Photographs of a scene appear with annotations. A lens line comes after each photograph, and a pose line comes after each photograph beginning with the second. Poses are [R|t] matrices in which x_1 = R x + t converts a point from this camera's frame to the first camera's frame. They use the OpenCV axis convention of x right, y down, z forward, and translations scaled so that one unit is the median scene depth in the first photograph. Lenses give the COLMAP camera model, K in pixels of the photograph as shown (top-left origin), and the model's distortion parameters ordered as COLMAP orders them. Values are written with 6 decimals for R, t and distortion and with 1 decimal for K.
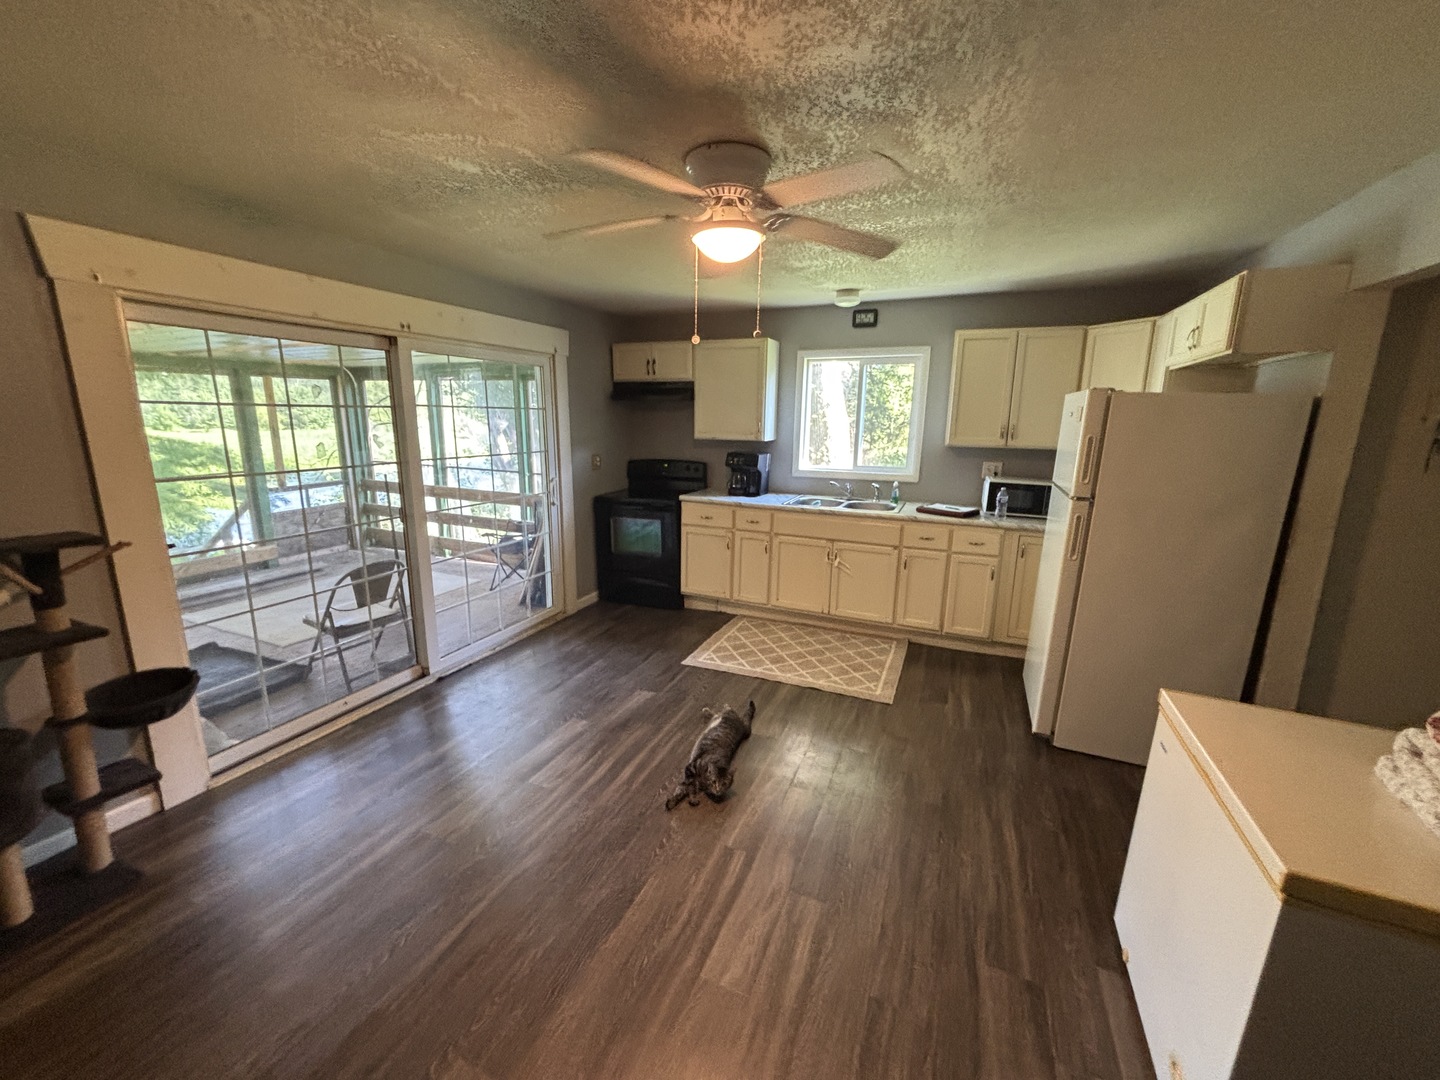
lens RADIAL K [[575.9, 0, 718.7], [0, 575.9, 539.6], [0, 0, 1]] dist [-0.004301, 0.001859]
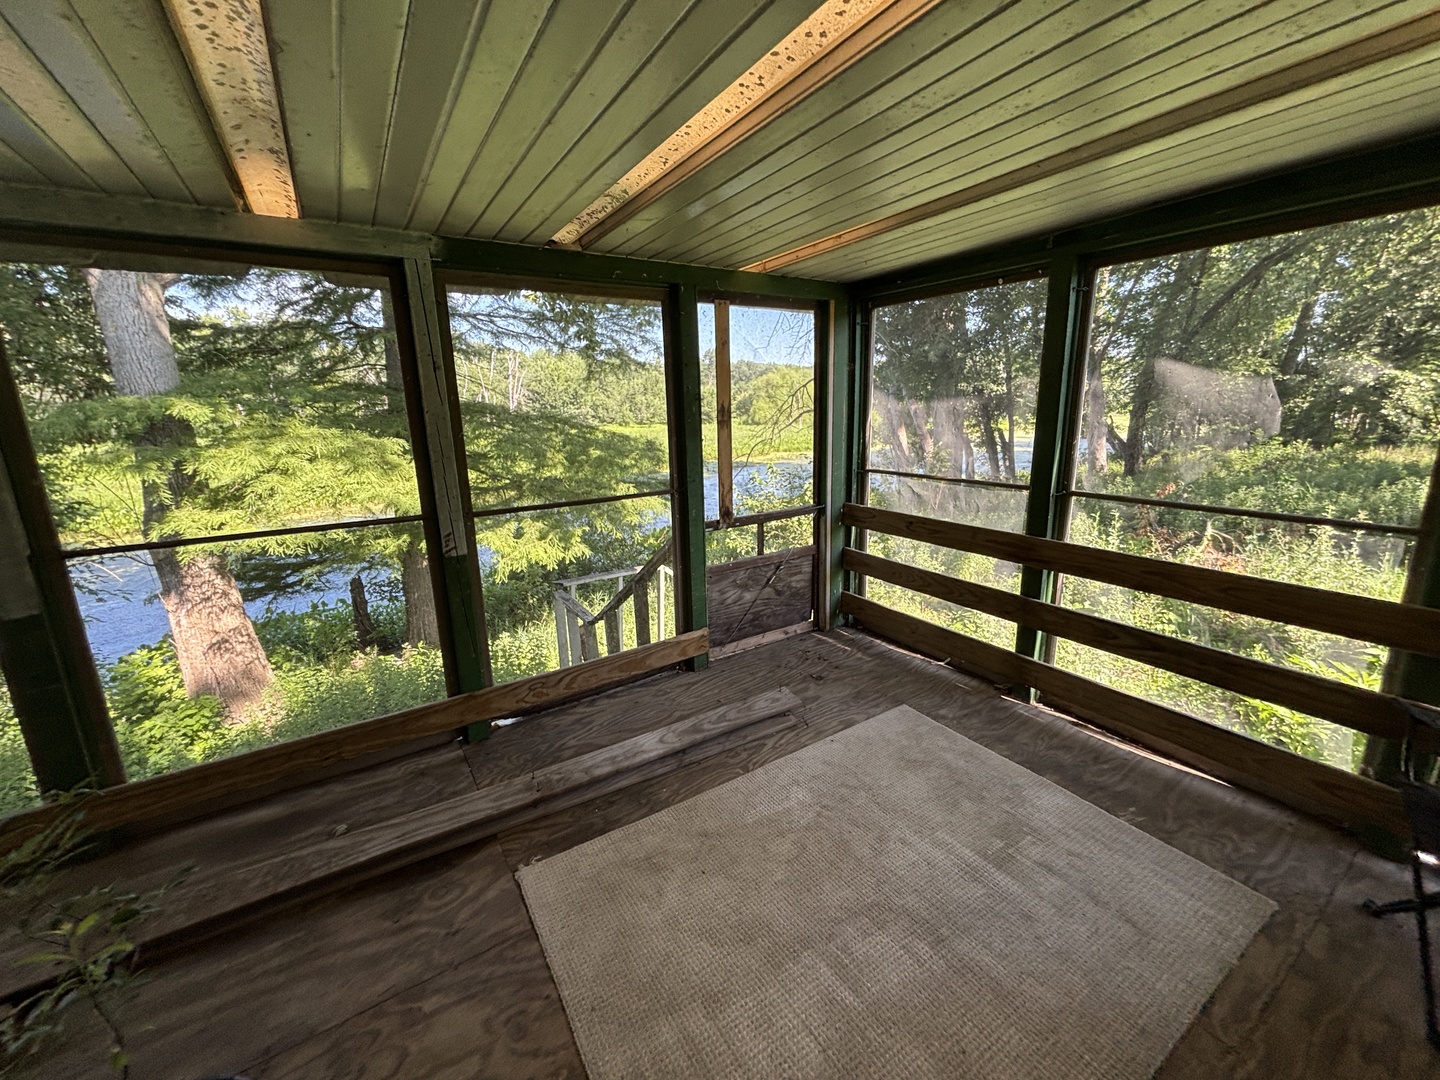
lens RADIAL K [[575.9, 0, 717.3], [0, 575.9, 532.6], [0, 0, 1]] dist [-0.004301, 0.001859]
pose [[0.817975, 0.090651, -0.568067, -0.441670], [-0.083419, 0.995760, 0.038785, -0.095205], [0.569174, 0.015663, 0.822068, 0.533424]]
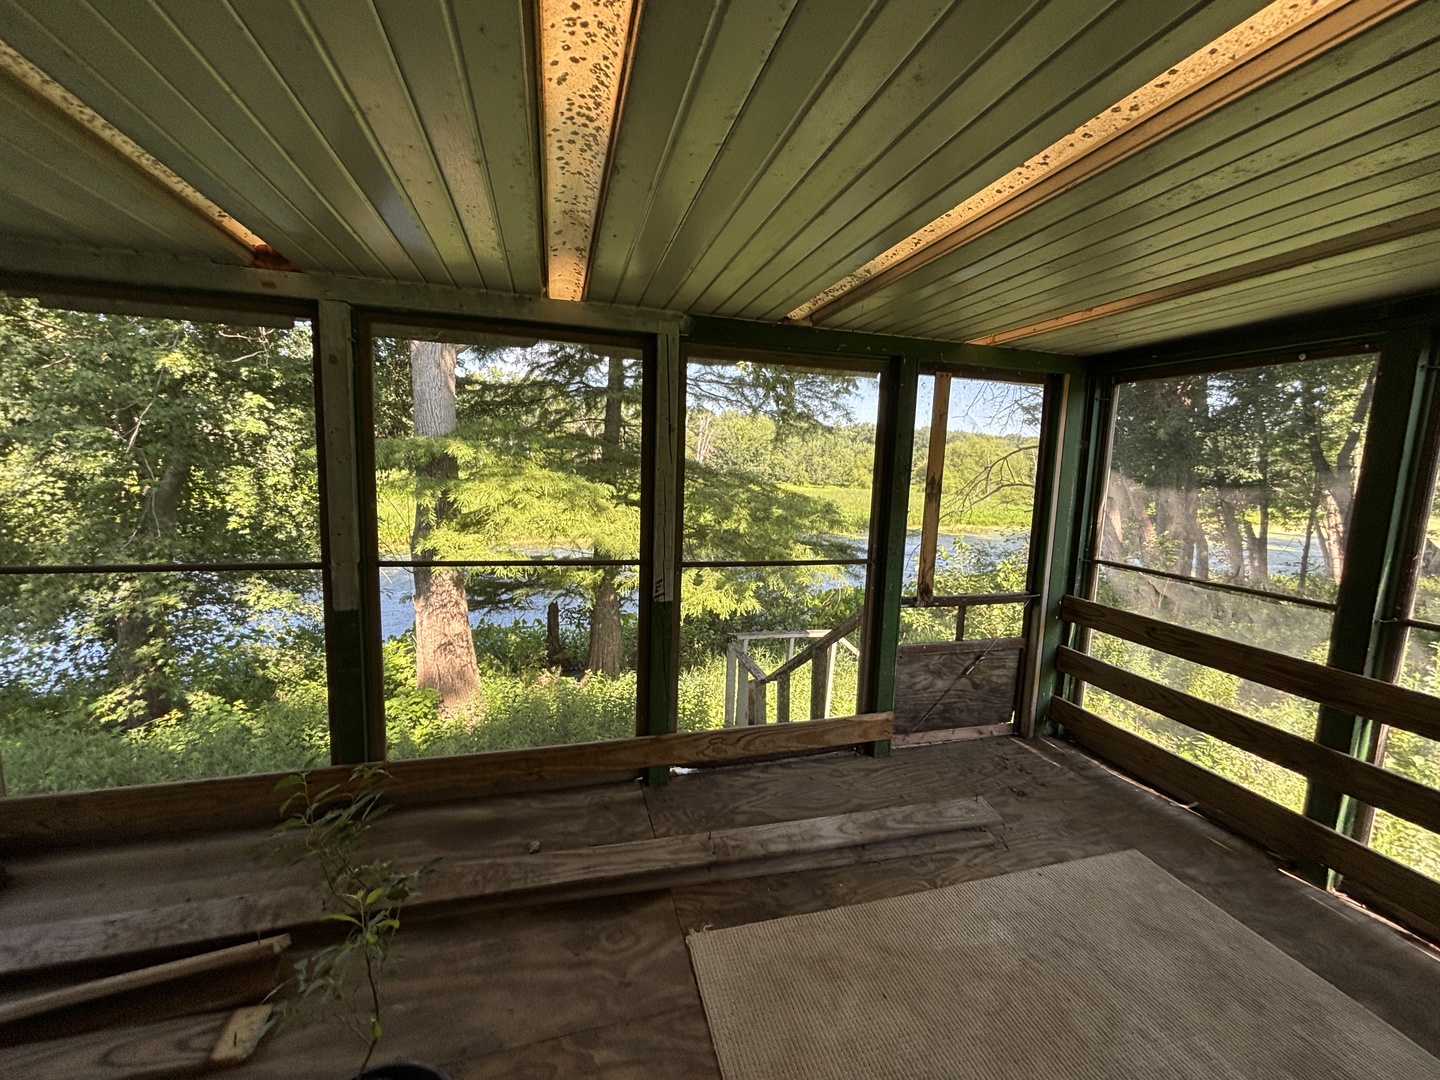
lens RADIAL K [[575.9, 0, 722.7], [0, 575.9, 534.6], [0, 0, 1]] dist [-0.004301, 0.001859]
pose [[0.617707, 0.103962, -0.779506, -0.461690], [-0.191490, 0.981273, -0.020871, -0.097046], [0.762738, 0.162160, 0.626047, 0.520122]]
